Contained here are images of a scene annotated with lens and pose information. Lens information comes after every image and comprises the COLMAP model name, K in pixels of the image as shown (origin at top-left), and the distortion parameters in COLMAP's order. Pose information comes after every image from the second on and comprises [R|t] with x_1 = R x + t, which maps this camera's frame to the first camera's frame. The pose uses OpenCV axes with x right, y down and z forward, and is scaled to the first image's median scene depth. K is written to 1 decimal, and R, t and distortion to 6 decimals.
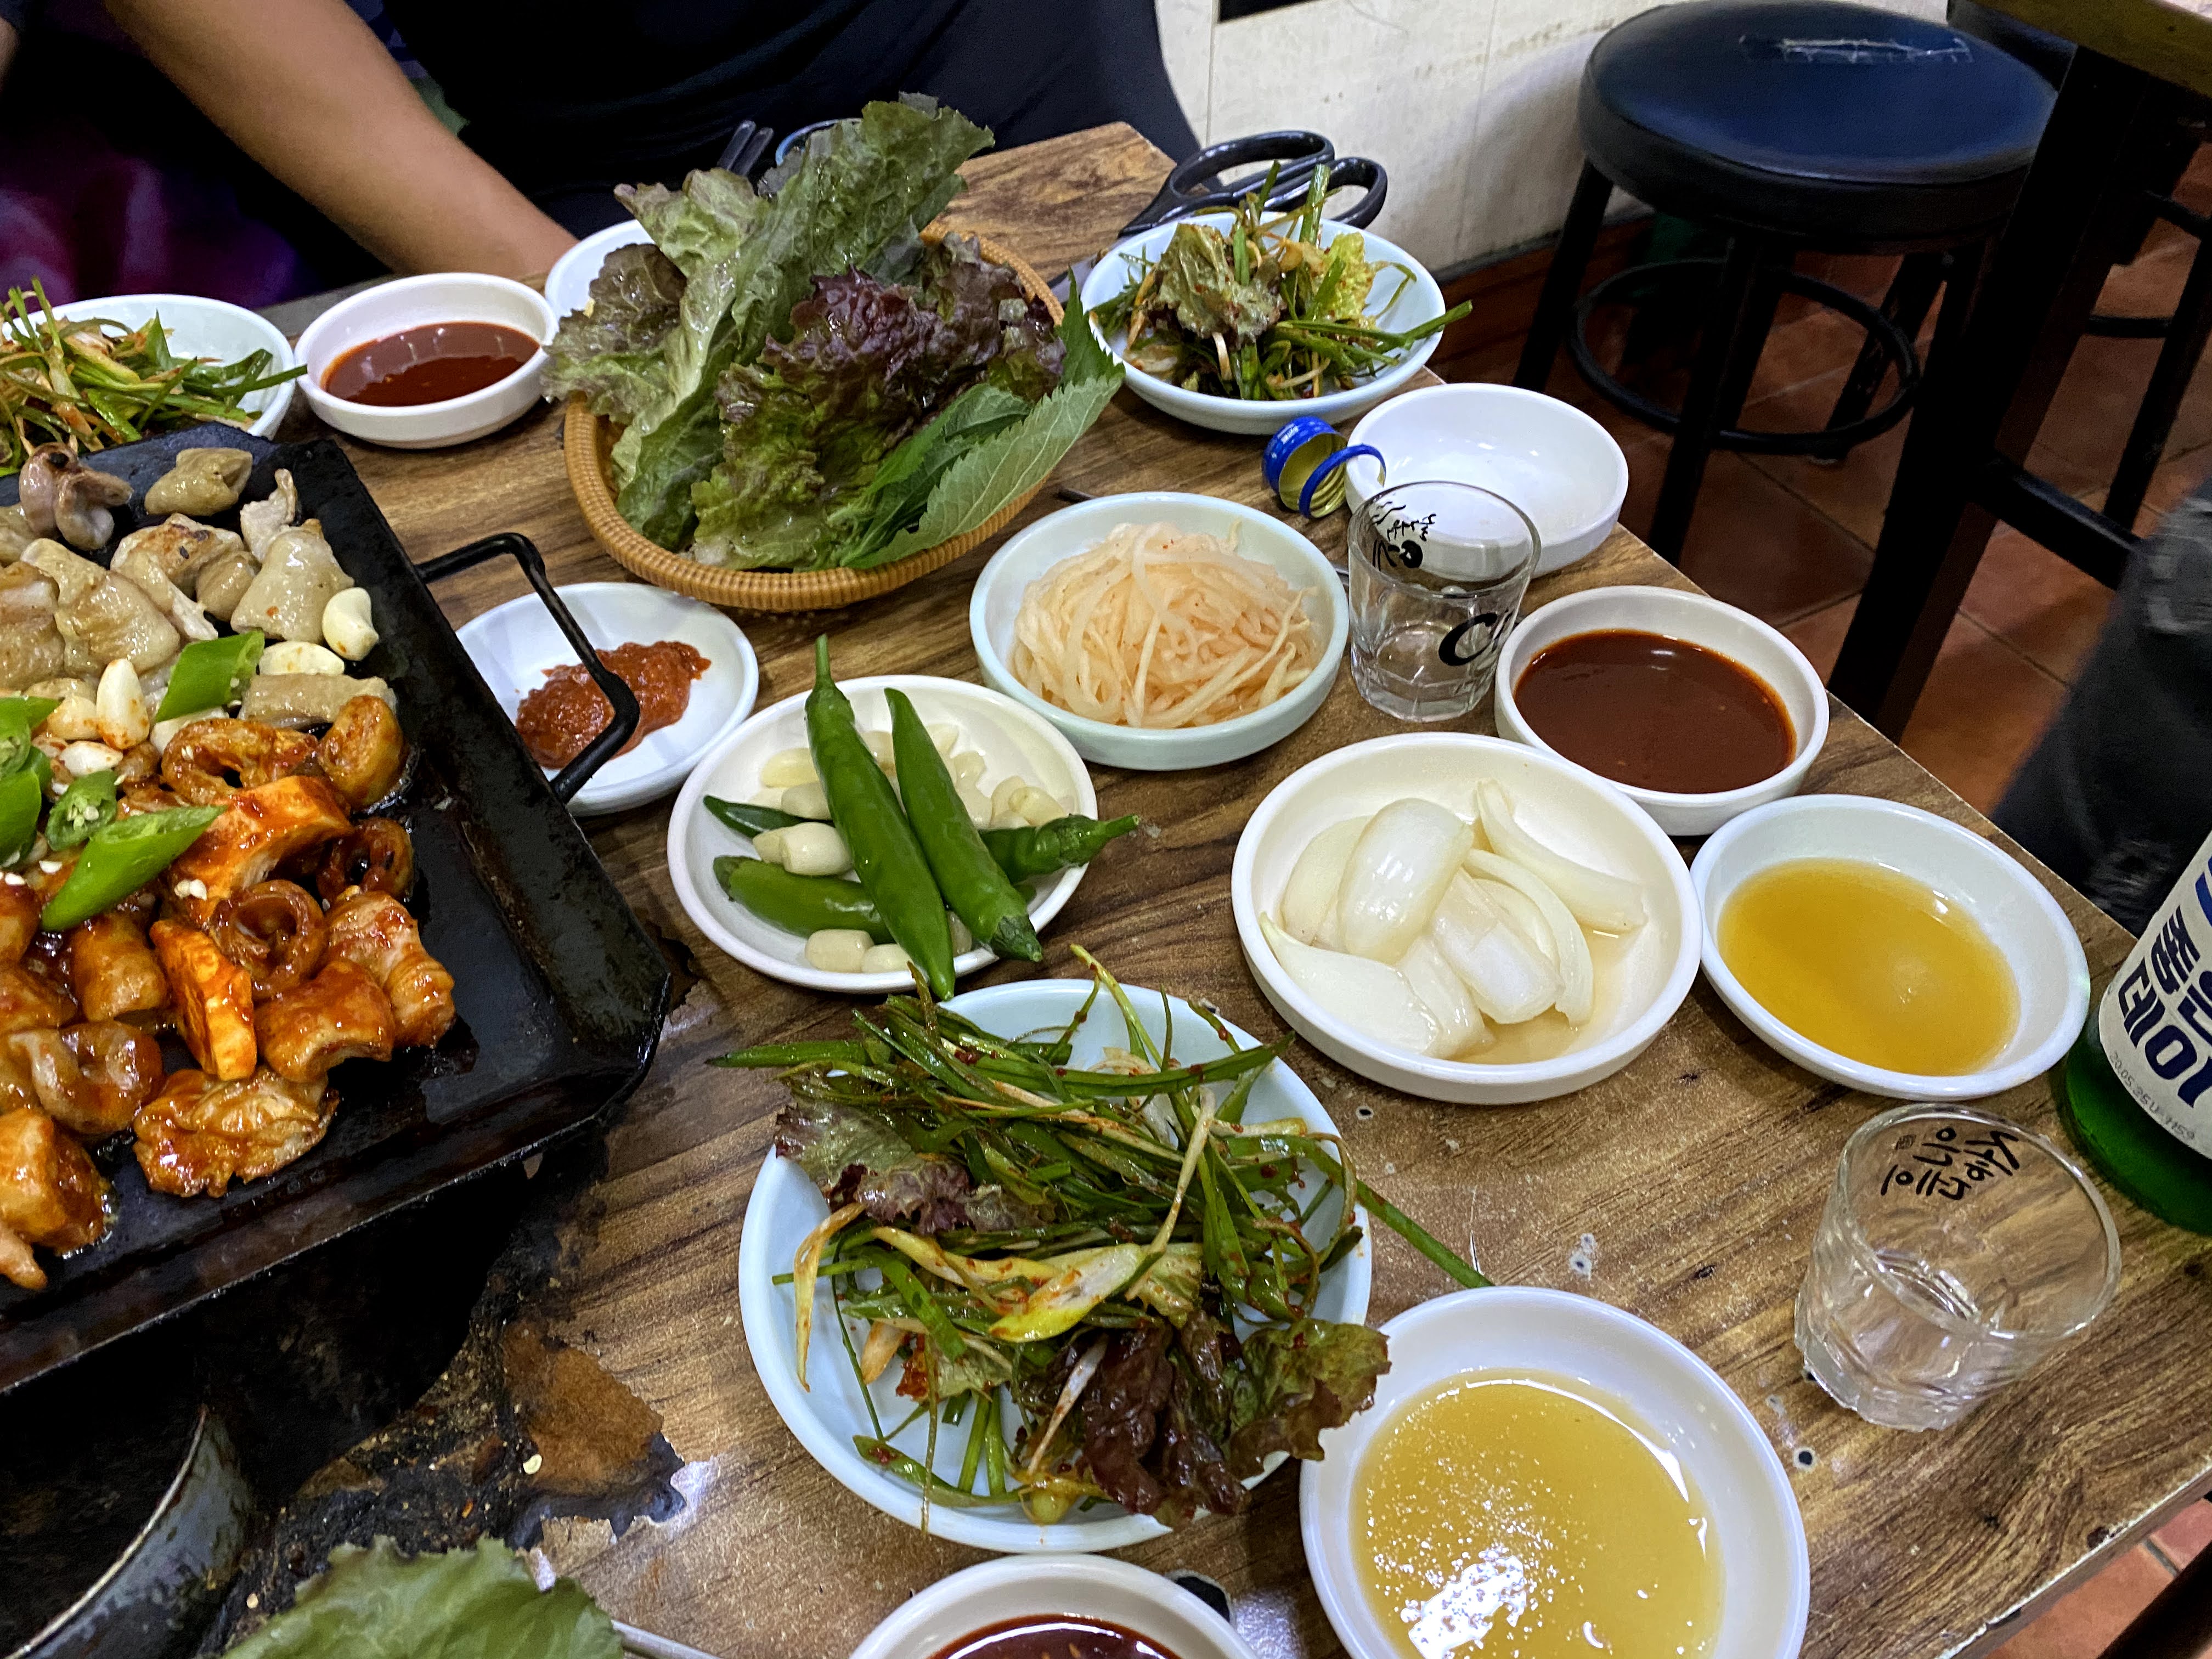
lens RADIAL K [[1750.2, 0, 1106.0], [0, 1750.2, 811.9], [0, 0, 1]] dist [0.002981, 0.009288]
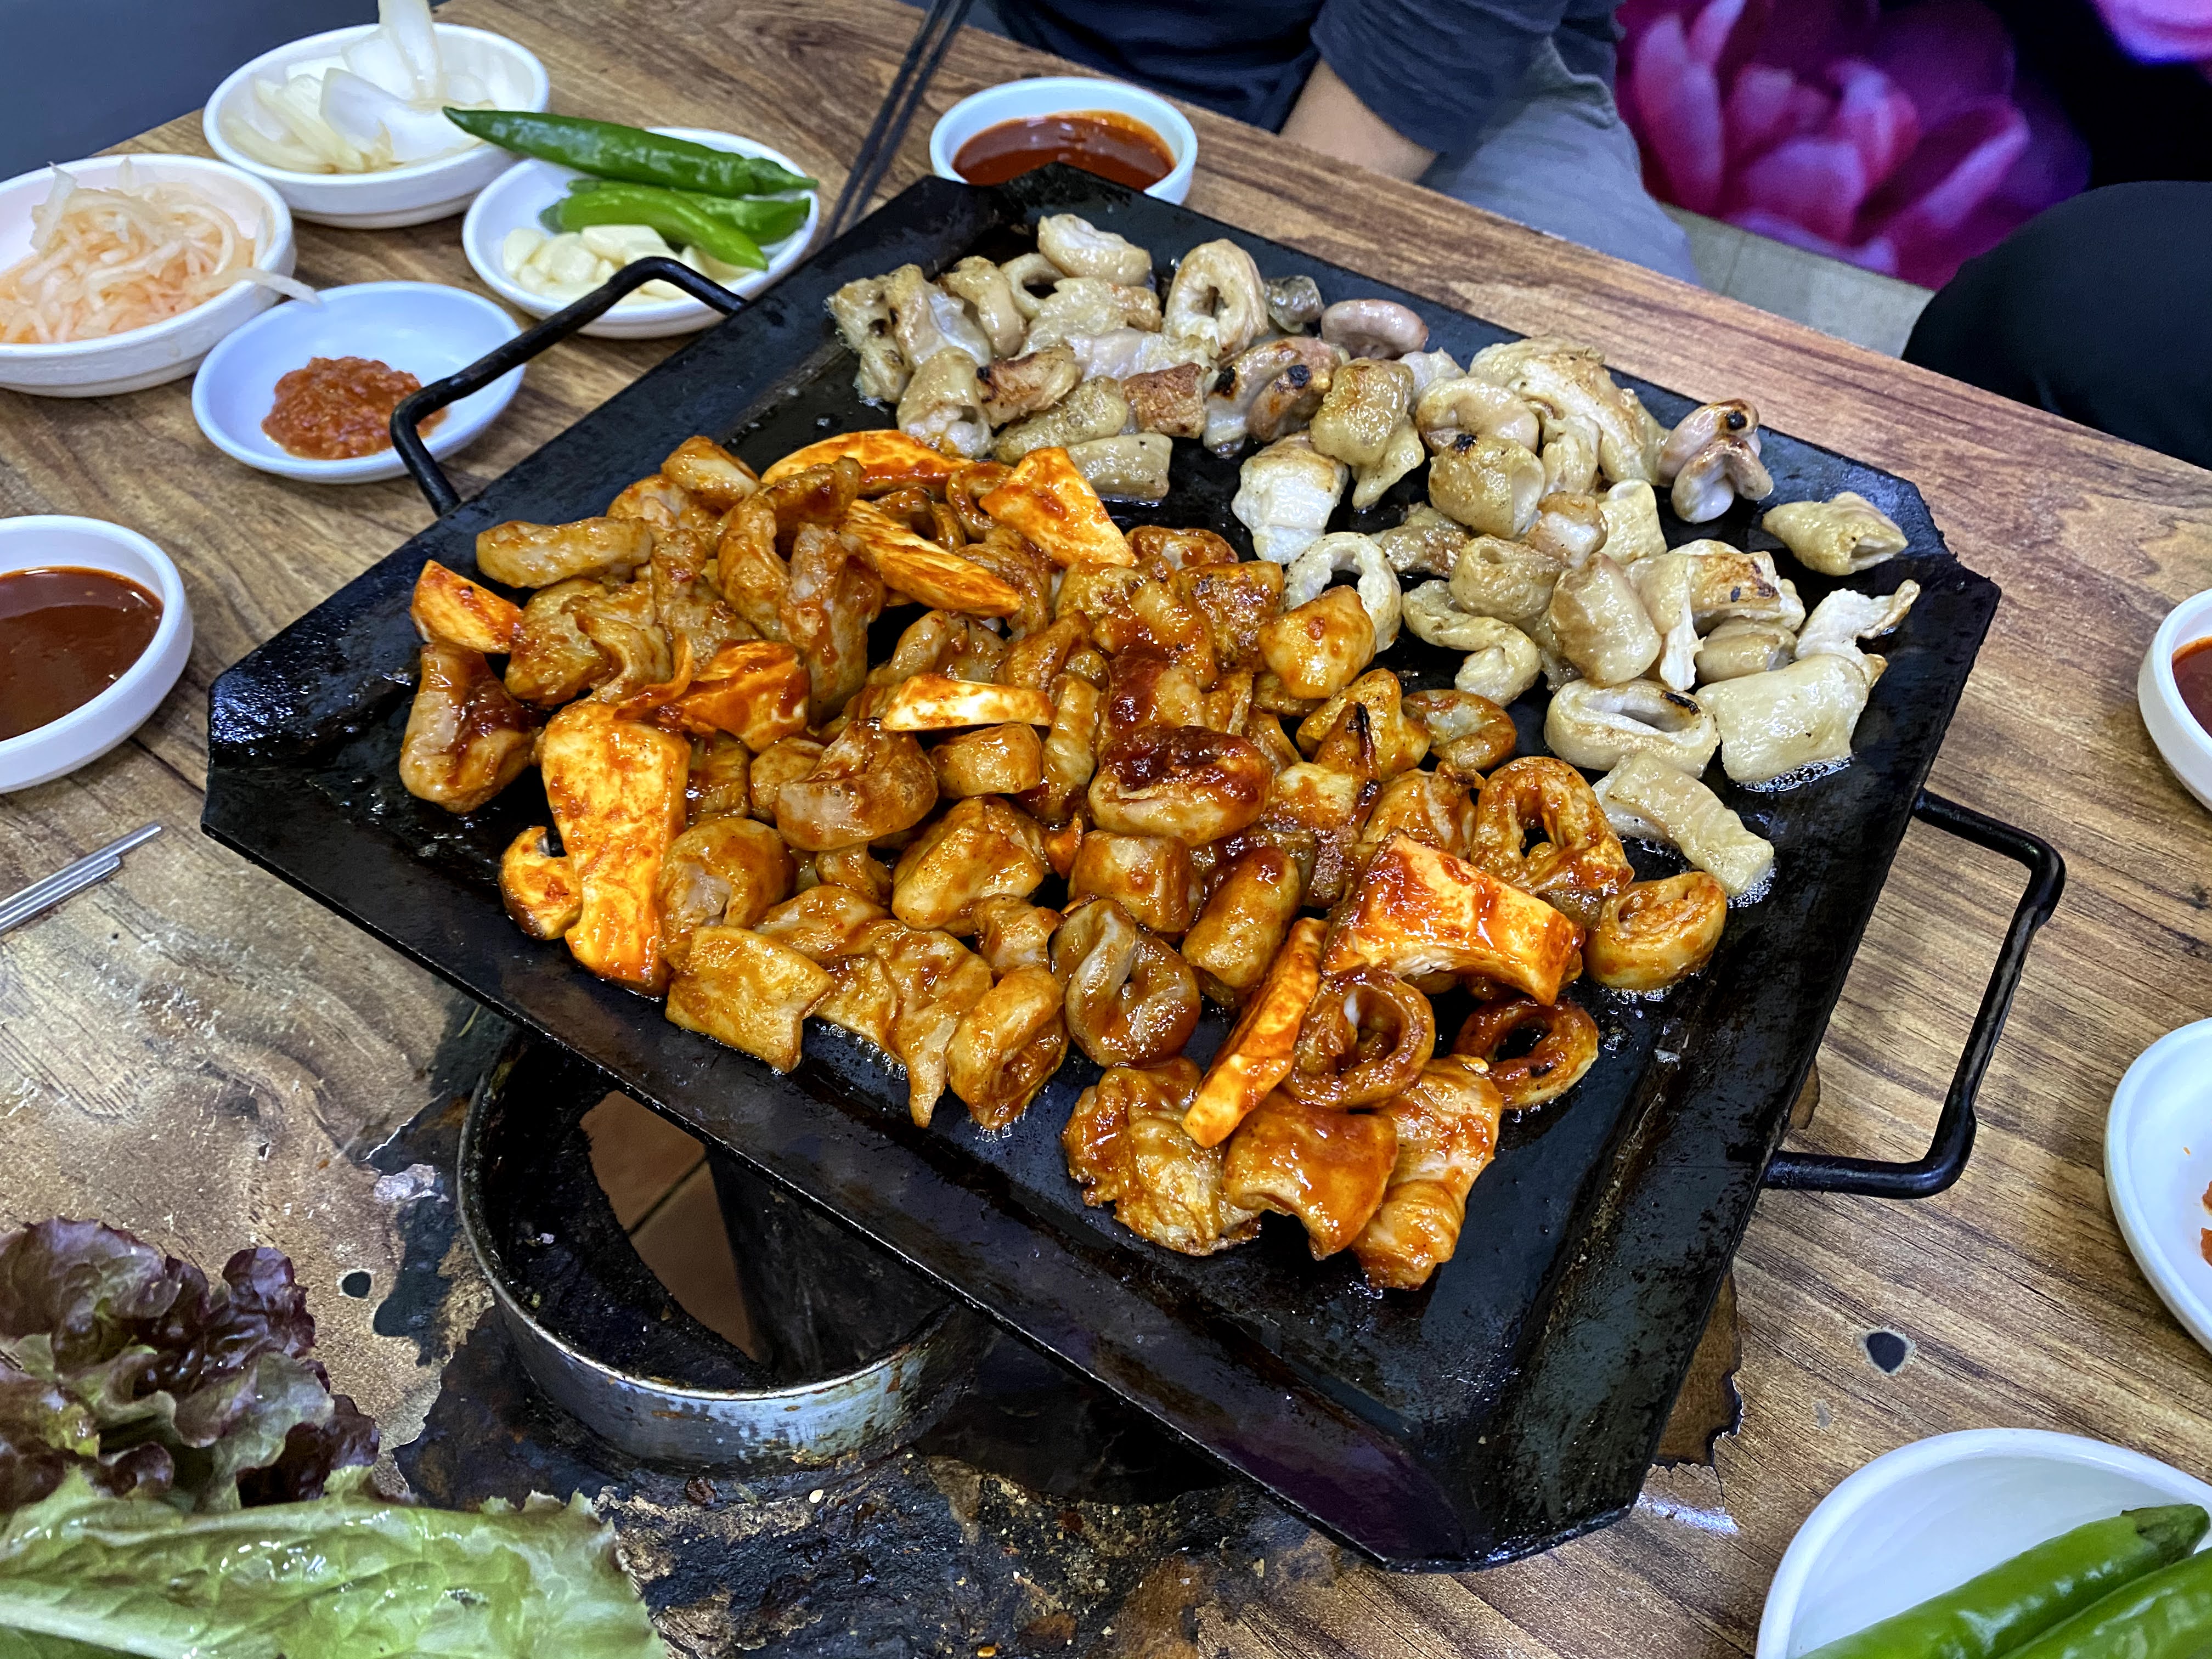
lens RADIAL K [[1750.2, 0, 1102.6], [0, 1750.2, 814.1], [0, 0, 1]] dist [0.002981, 0.009288]
pose [[0.425150, 0.692512, -0.582816, -0.111258], [-0.676671, 0.670833, 0.303480, -0.139942], [0.601135, 0.265350, 0.753807, 0.251628]]
